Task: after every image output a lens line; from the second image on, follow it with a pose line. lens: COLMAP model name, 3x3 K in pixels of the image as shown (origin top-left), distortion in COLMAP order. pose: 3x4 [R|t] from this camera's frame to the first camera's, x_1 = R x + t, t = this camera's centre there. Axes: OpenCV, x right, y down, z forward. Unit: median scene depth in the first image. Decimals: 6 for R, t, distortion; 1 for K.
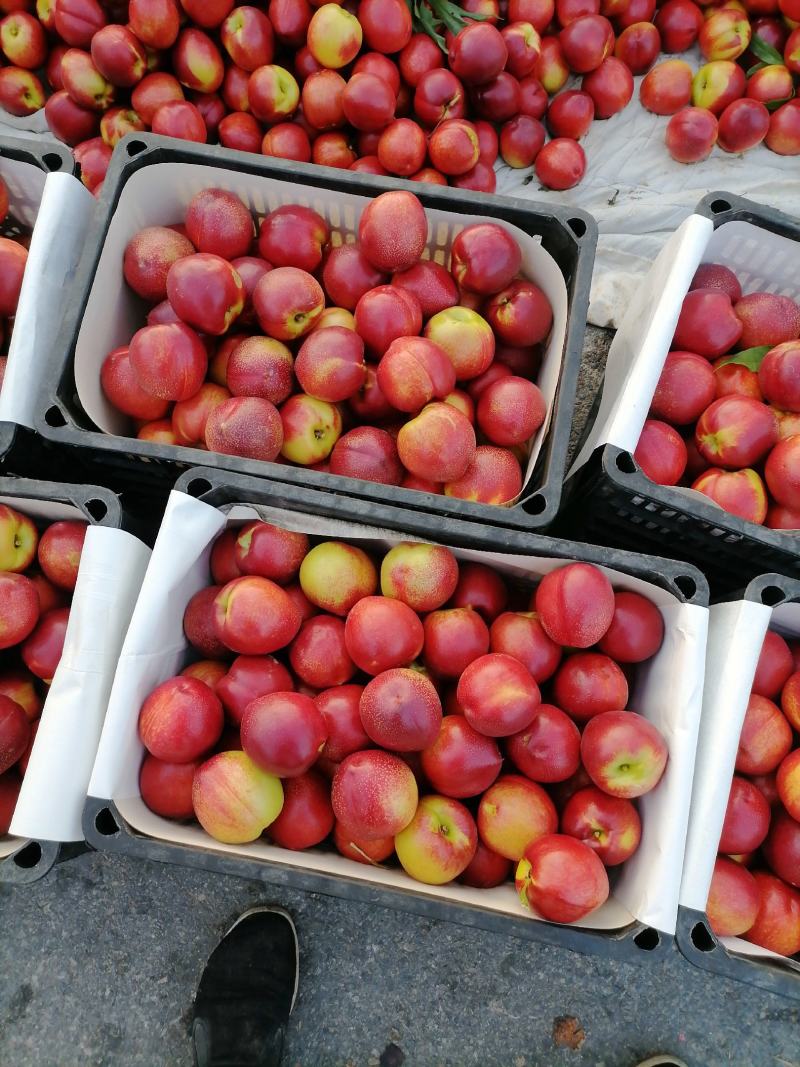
lens RADIAL K [[776.8, 0, 410.5], [0, 776.8, 539.4], [0, 0, 1]] dist [0.022178, -0.016317]
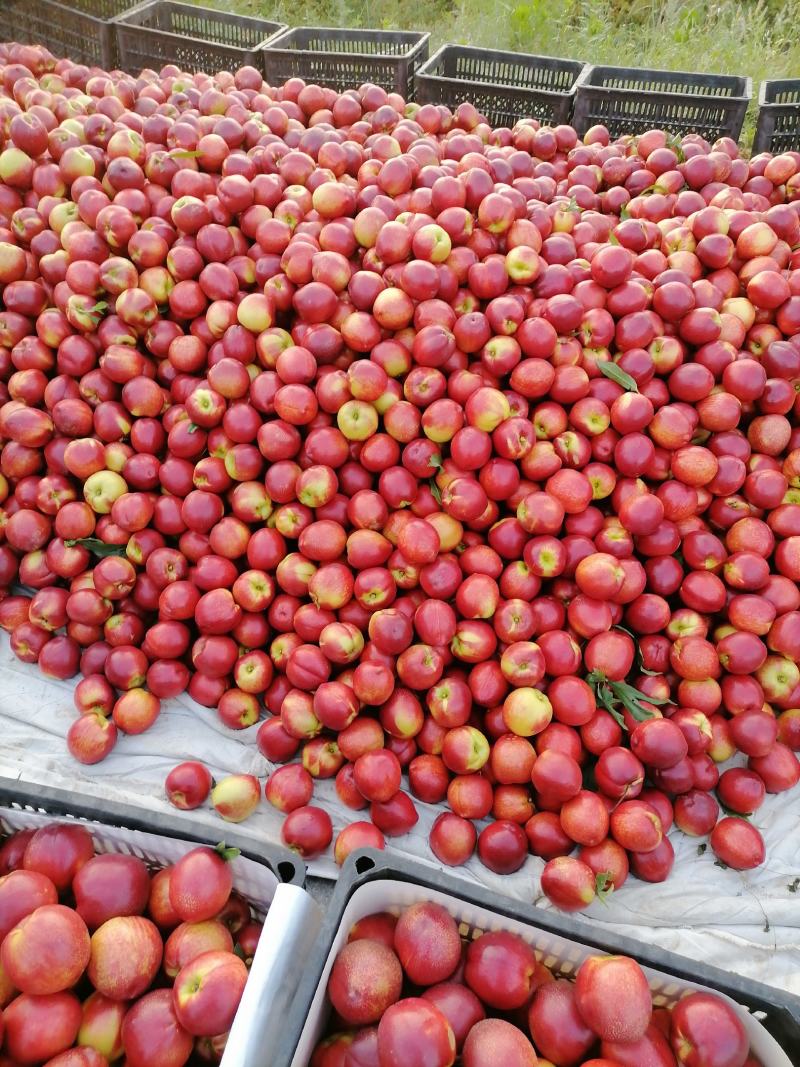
lens RADIAL K [[776.8, 0, 408.1], [0, 776.8, 540.0], [0, 0, 1]] dist [0.022178, -0.016317]
pose [[0.990784, 0.092372, -0.099072, -0.174594], [-0.128439, 0.872993, -0.470518, -0.302088], [0.043026, 0.478906, 0.876811, -0.104571]]
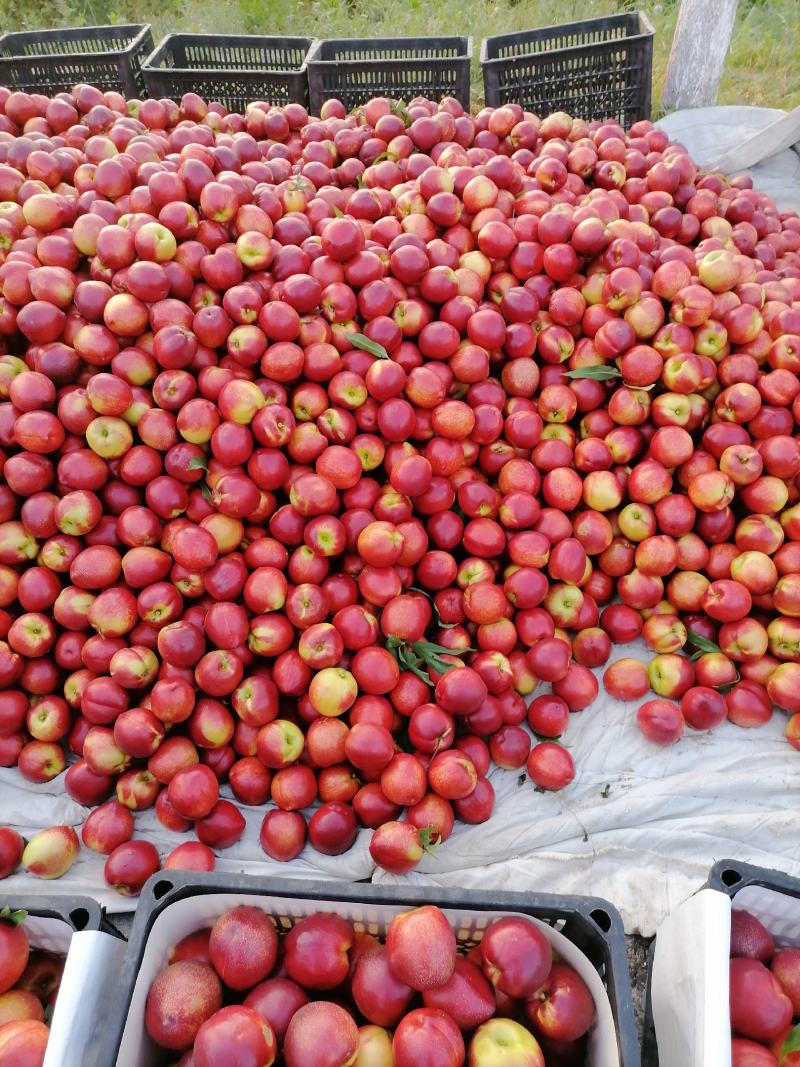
lens RADIAL K [[776.8, 0, 409.9], [0, 776.8, 539.6], [0, 0, 1]] dist [0.022178, -0.016317]
pose [[0.991748, -0.114082, 0.058488, -0.027010], [0.128200, 0.880754, -0.455891, -0.302002], [0.000495, 0.459628, 0.888112, -0.097080]]
